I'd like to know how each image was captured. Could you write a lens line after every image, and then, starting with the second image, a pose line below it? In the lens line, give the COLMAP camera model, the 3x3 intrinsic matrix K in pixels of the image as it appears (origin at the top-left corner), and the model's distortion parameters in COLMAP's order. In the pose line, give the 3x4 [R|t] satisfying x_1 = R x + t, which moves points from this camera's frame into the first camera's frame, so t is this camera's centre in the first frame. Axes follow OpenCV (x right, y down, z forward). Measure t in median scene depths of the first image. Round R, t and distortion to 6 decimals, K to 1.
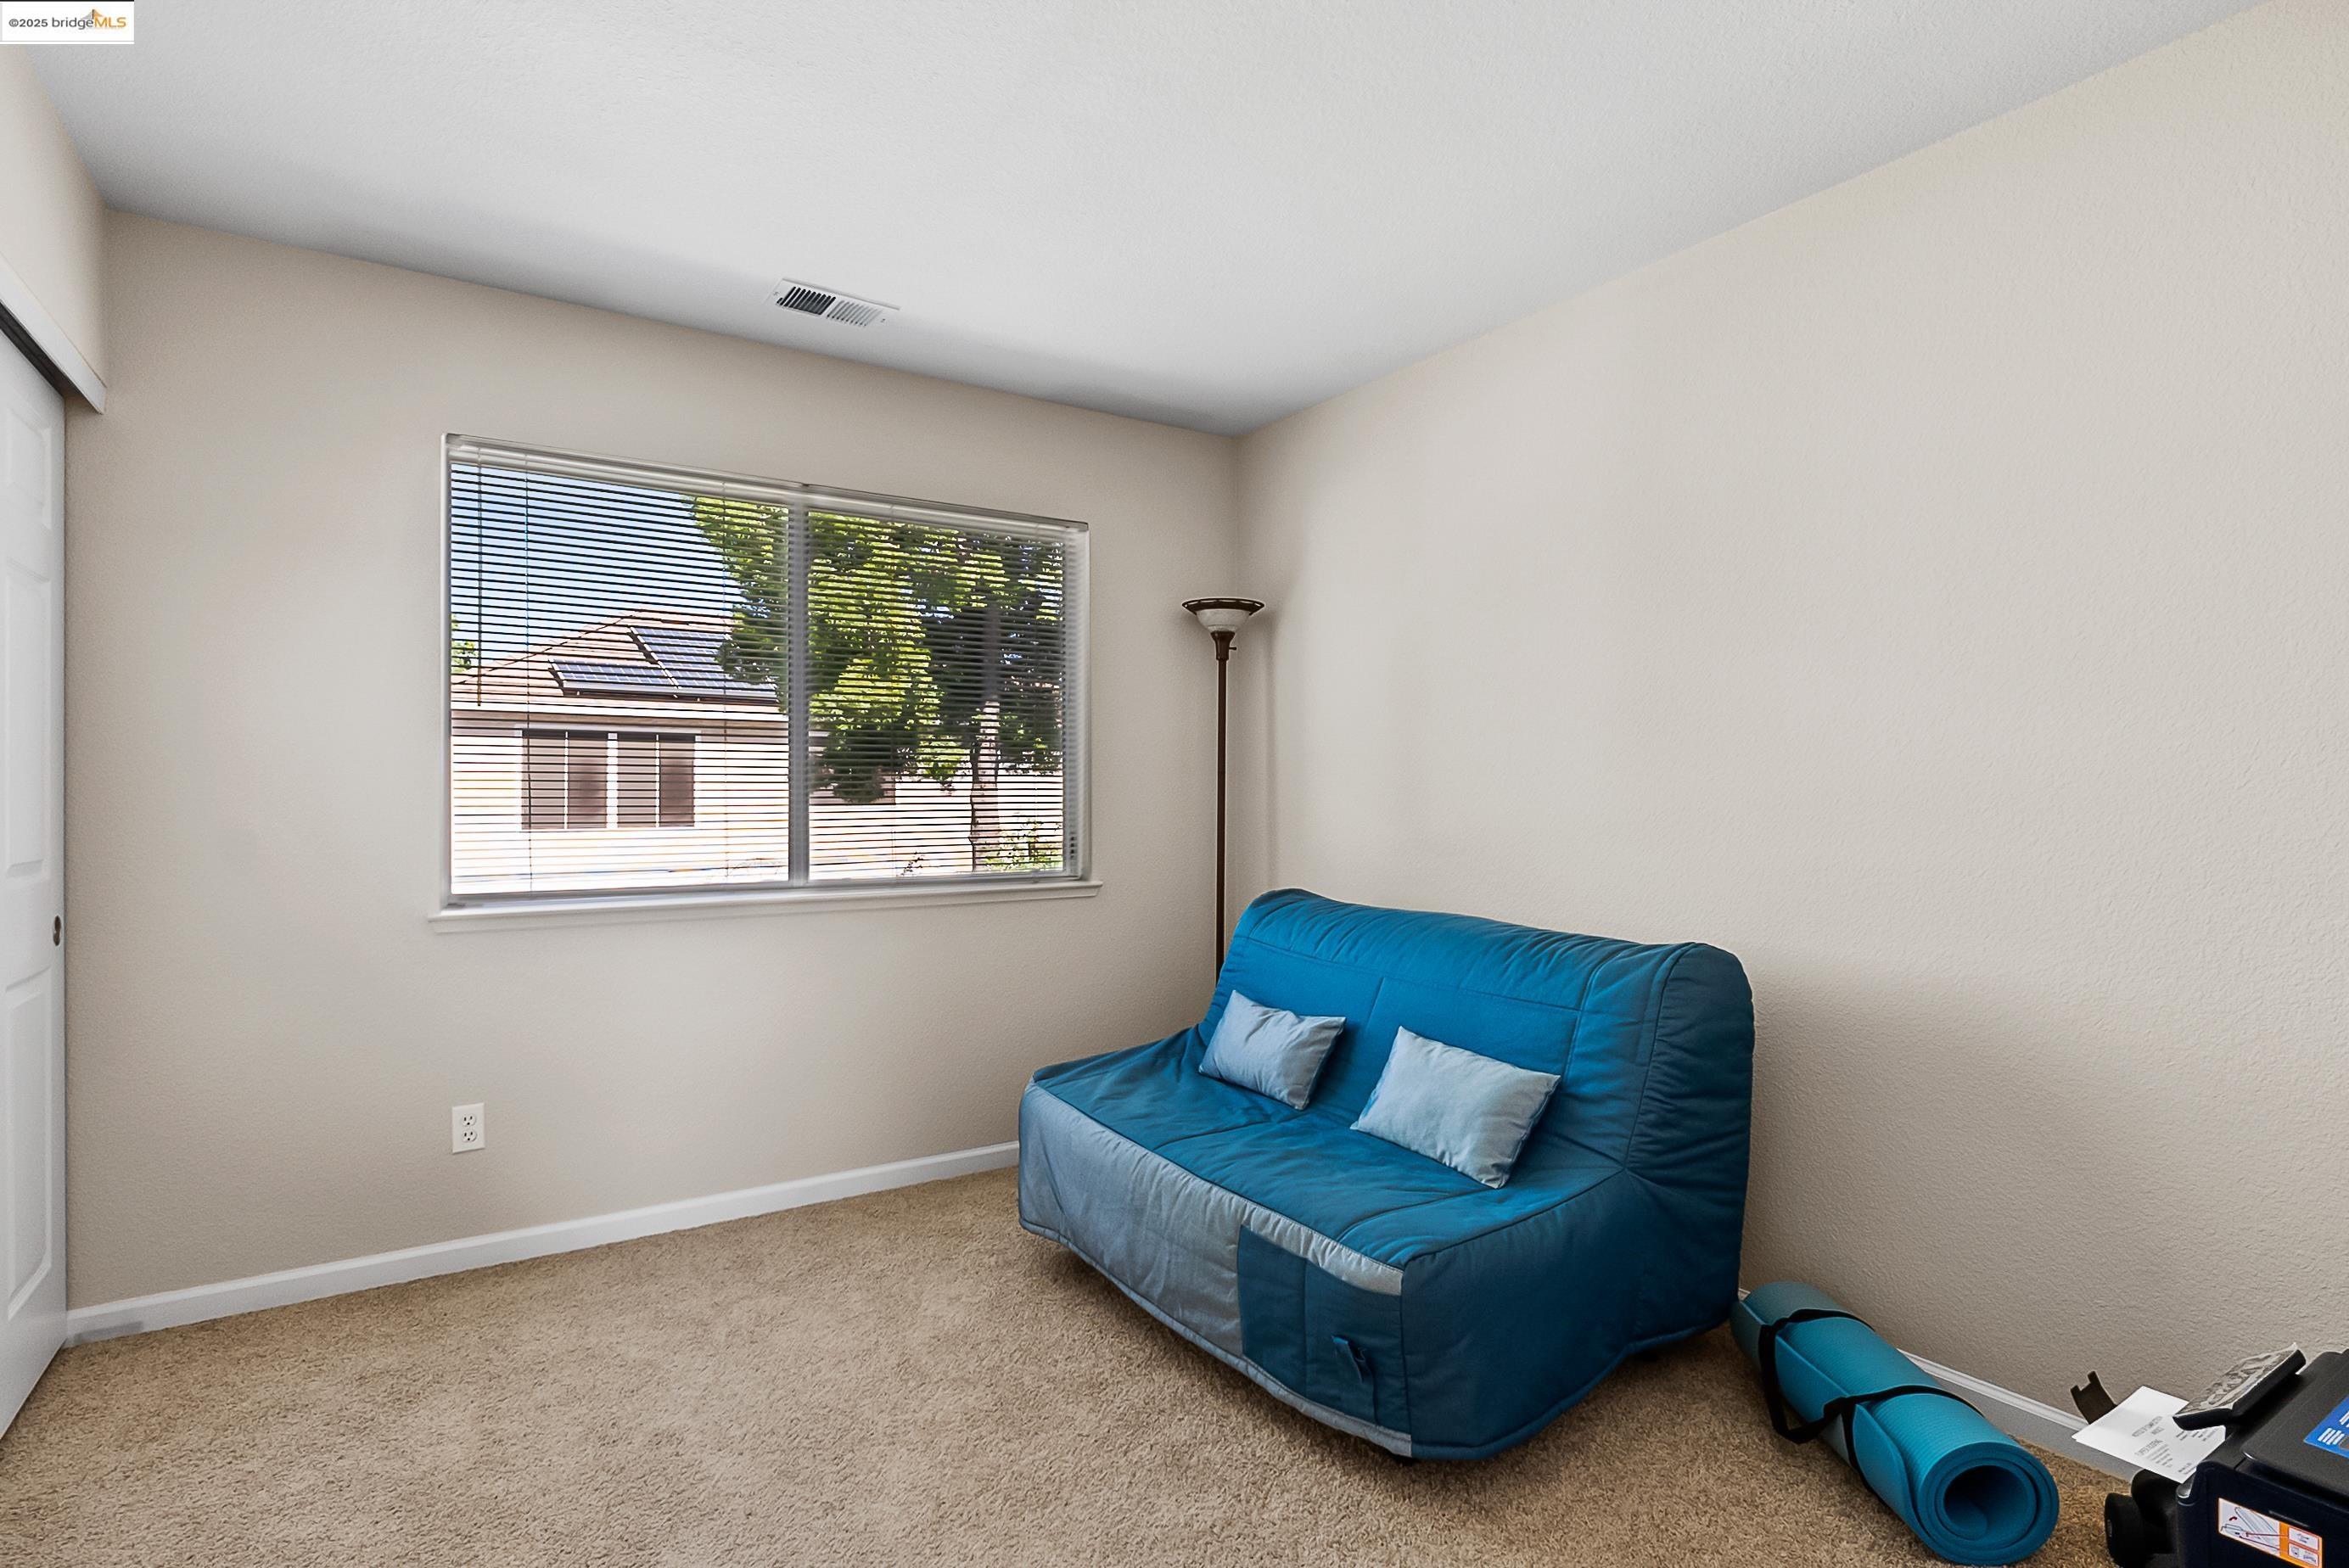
lens RADIAL K [[1179.5, 0, 1180.6], [0, 1179.5, 787.6], [0, 0, 1]] dist [0.000339, -0.000172]
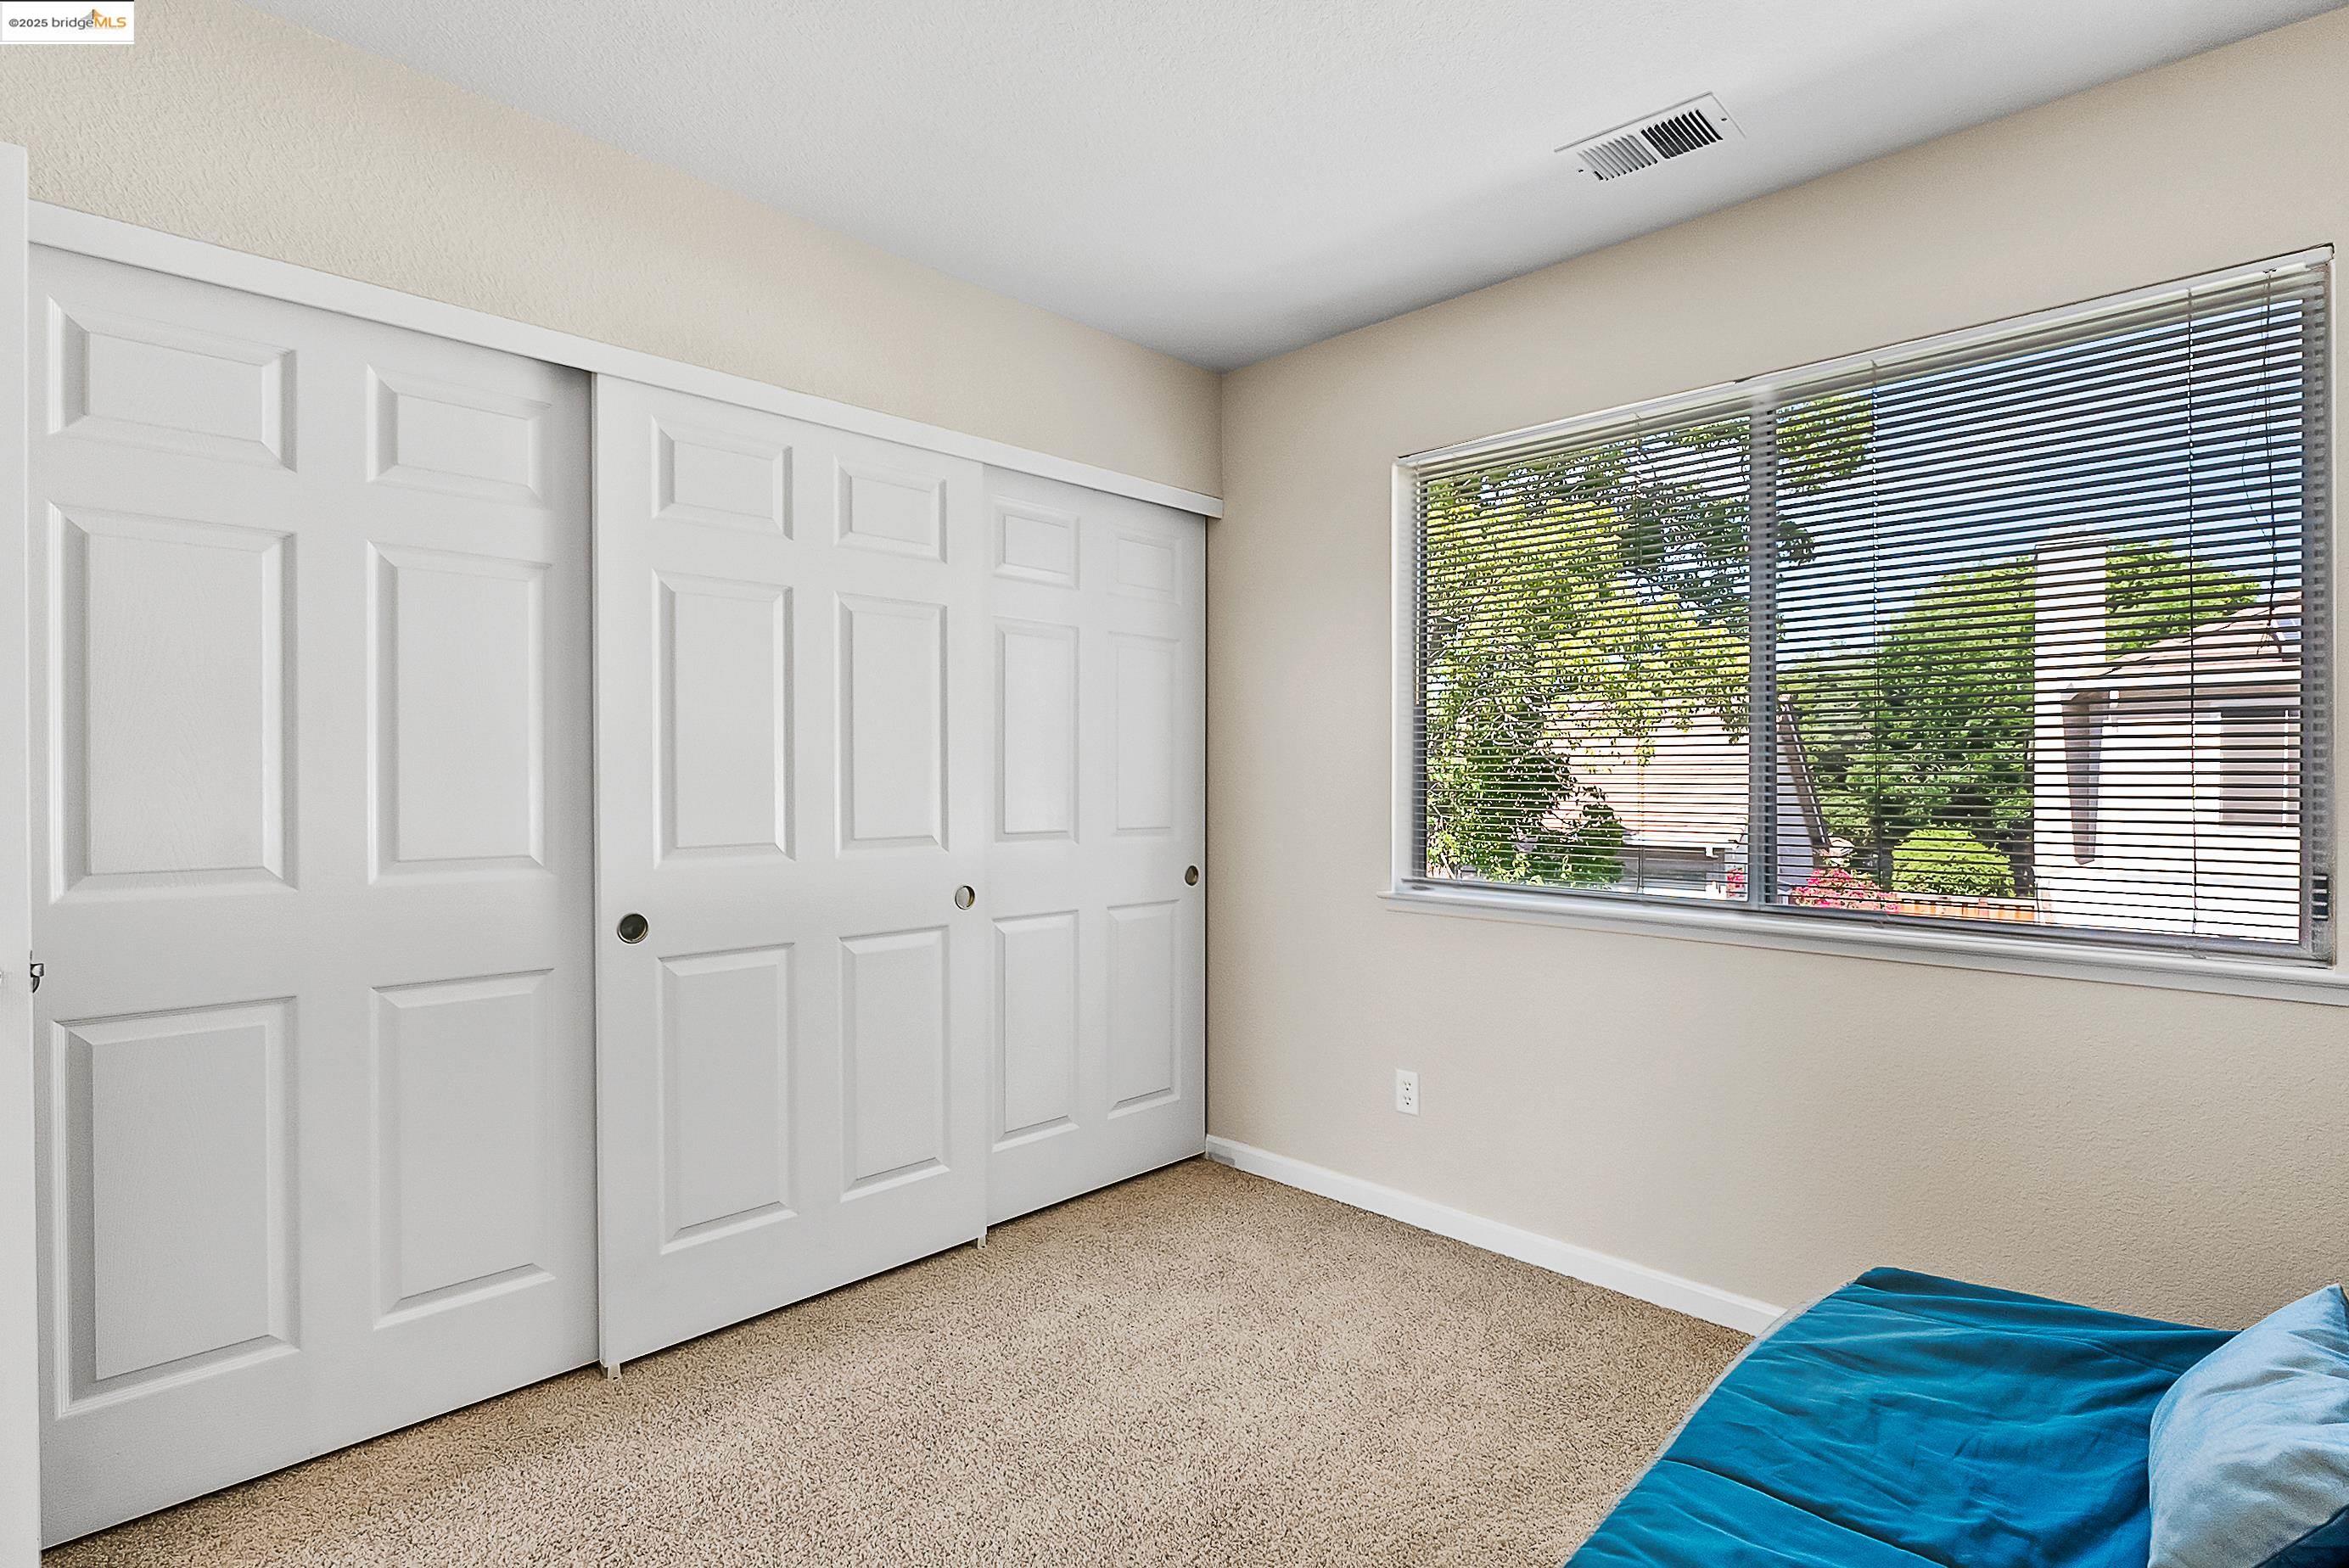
lens RADIAL K [[1124.9, 0, 1184.5], [0, 1124.9, 786.9], [0, 0, 1]] dist [-0.001841, -0.000008]
pose [[0.216948, 0.008679, -0.976145, 0.363638], [0.000099, 0.999960, 0.008913, -0.002551], [0.976183, -0.002030, 0.216939, 0.577291]]
